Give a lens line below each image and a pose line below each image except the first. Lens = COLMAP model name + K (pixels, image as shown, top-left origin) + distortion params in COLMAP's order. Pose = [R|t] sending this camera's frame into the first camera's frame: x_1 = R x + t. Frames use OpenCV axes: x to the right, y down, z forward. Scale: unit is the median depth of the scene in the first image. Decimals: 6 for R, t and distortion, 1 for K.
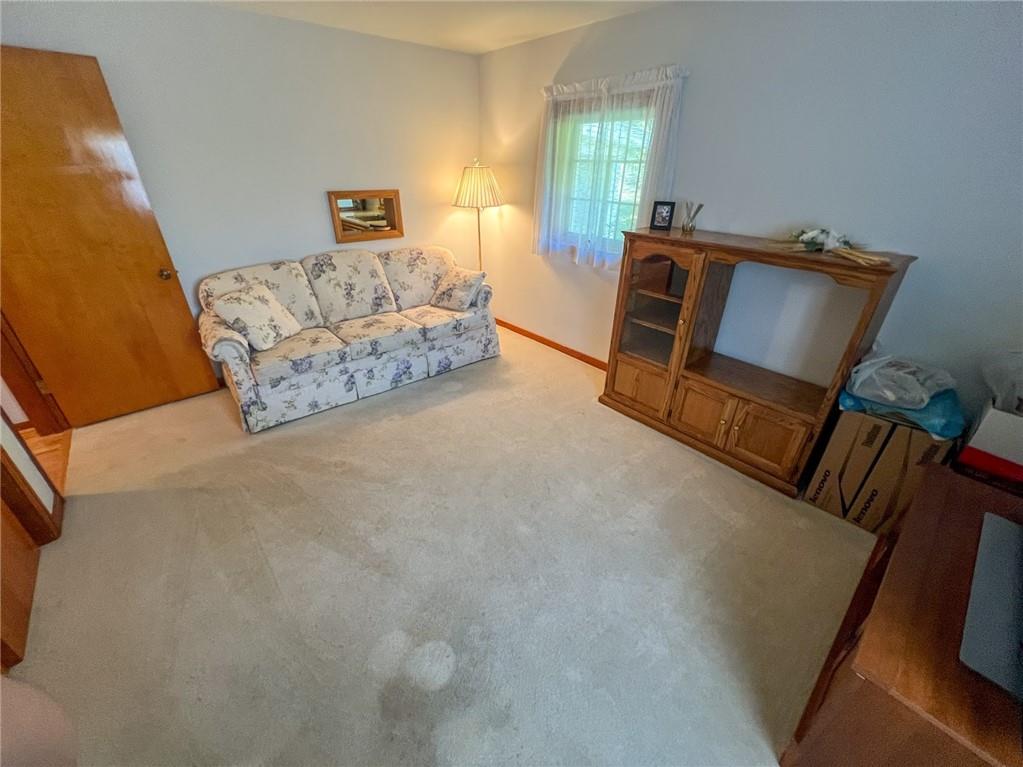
lens RADIAL K [[408.3, 0, 511.5], [0, 408.3, 383.5], [0, 0, 1]] dist [0.002441, 0.000138]
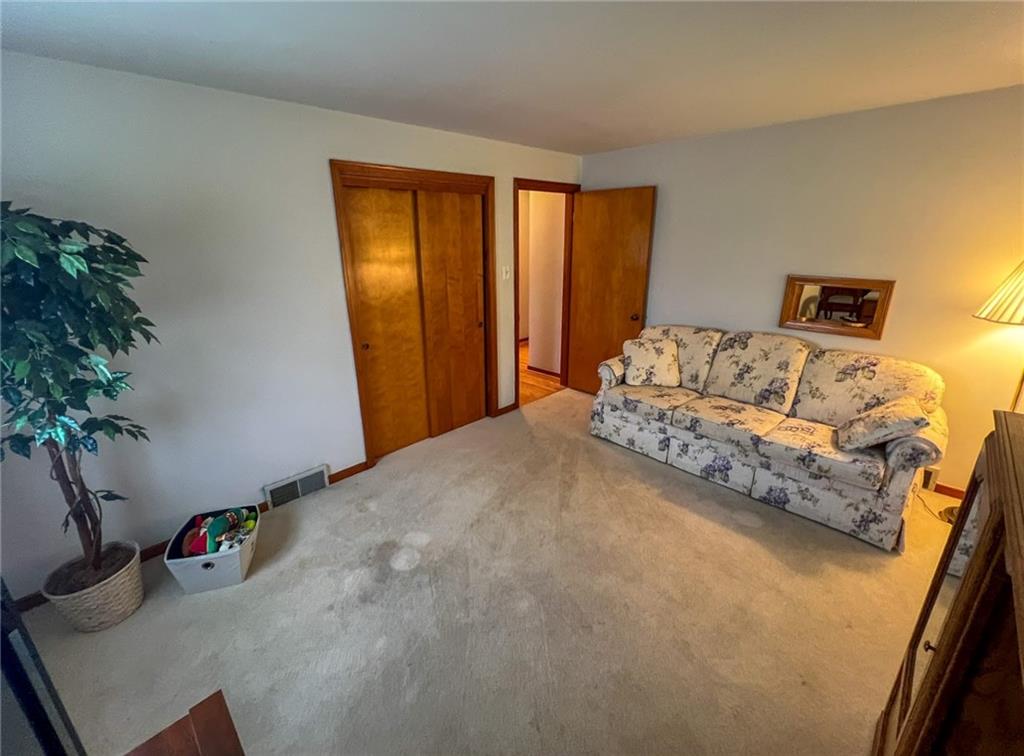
lens RADIAL K [[439.2, 0, 512.0], [0, 439.2, 378.0], [0, 0, 1]] dist [-0.001436, -0.000018]
pose [[0.063366, 0.307503, -0.949435, 0.553892], [-0.462704, 0.851970, 0.245055, -0.224239], [0.884245, 0.423780, 0.196269, 0.345674]]
